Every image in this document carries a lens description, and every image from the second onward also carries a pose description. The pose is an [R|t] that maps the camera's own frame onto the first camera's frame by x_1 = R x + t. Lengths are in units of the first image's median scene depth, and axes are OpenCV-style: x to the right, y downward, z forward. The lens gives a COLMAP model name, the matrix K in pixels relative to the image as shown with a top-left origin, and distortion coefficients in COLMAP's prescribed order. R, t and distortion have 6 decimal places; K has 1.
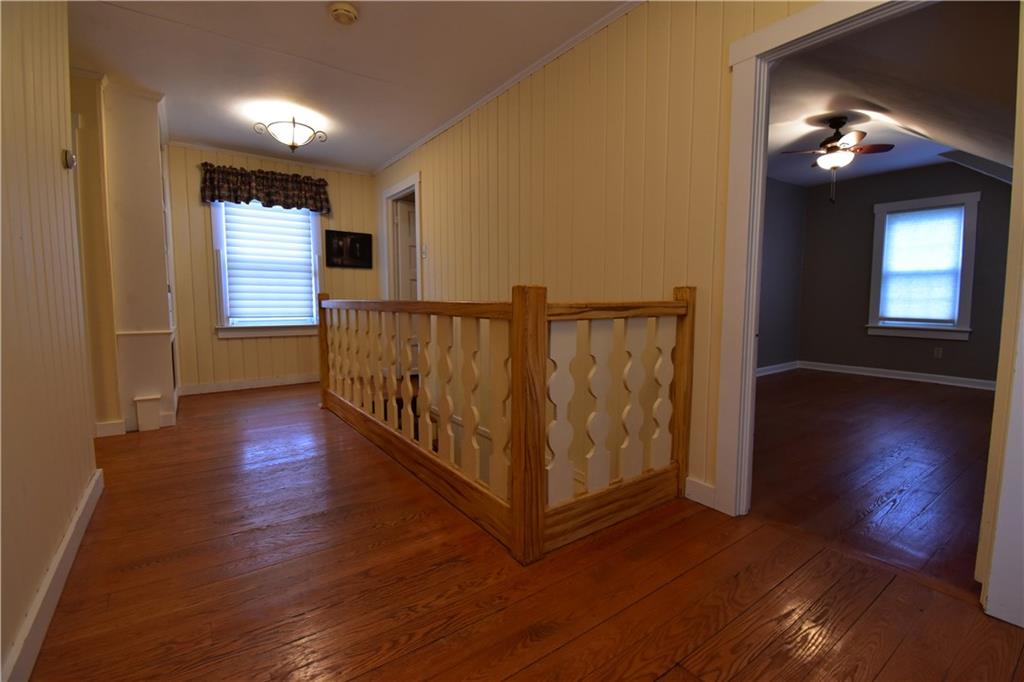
lens RADIAL K [[456.8, 0, 518.3], [0, 456.8, 334.5], [0, 0, 1]] dist [-0.011832, -0.009586]
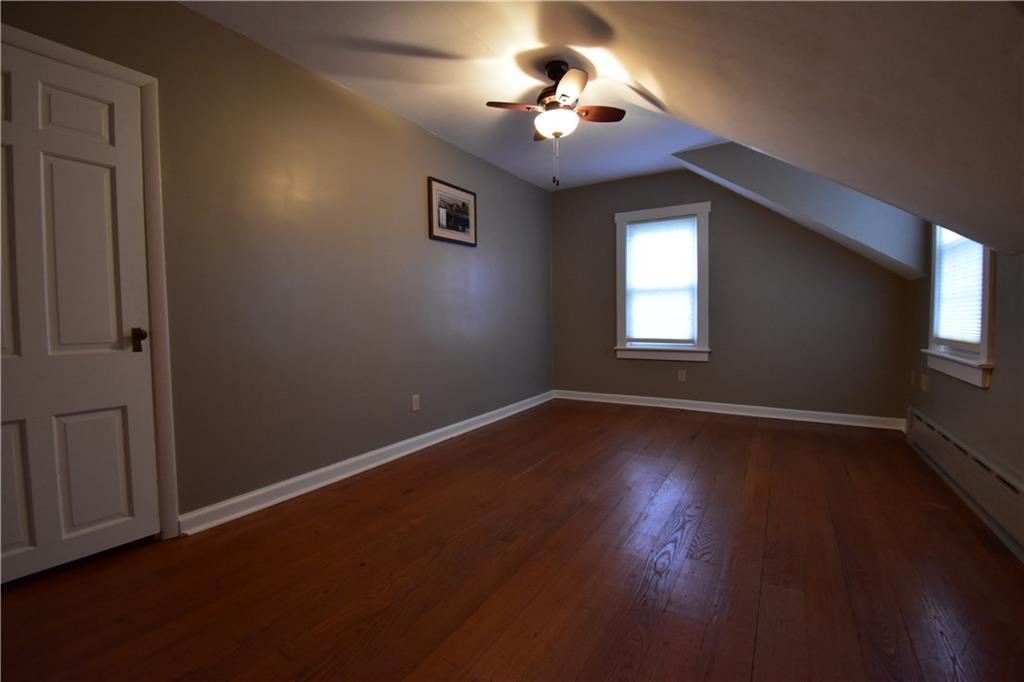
lens RADIAL K [[456.8, 0, 509.9], [0, 456.8, 339.6], [0, 0, 1]] dist [-0.011832, -0.009586]
pose [[0.915311, -0.036274, 0.401111, 0.252161], [0.051197, 0.998336, -0.026546, -0.027521], [-0.399481, 0.044833, 0.915645, 0.294970]]
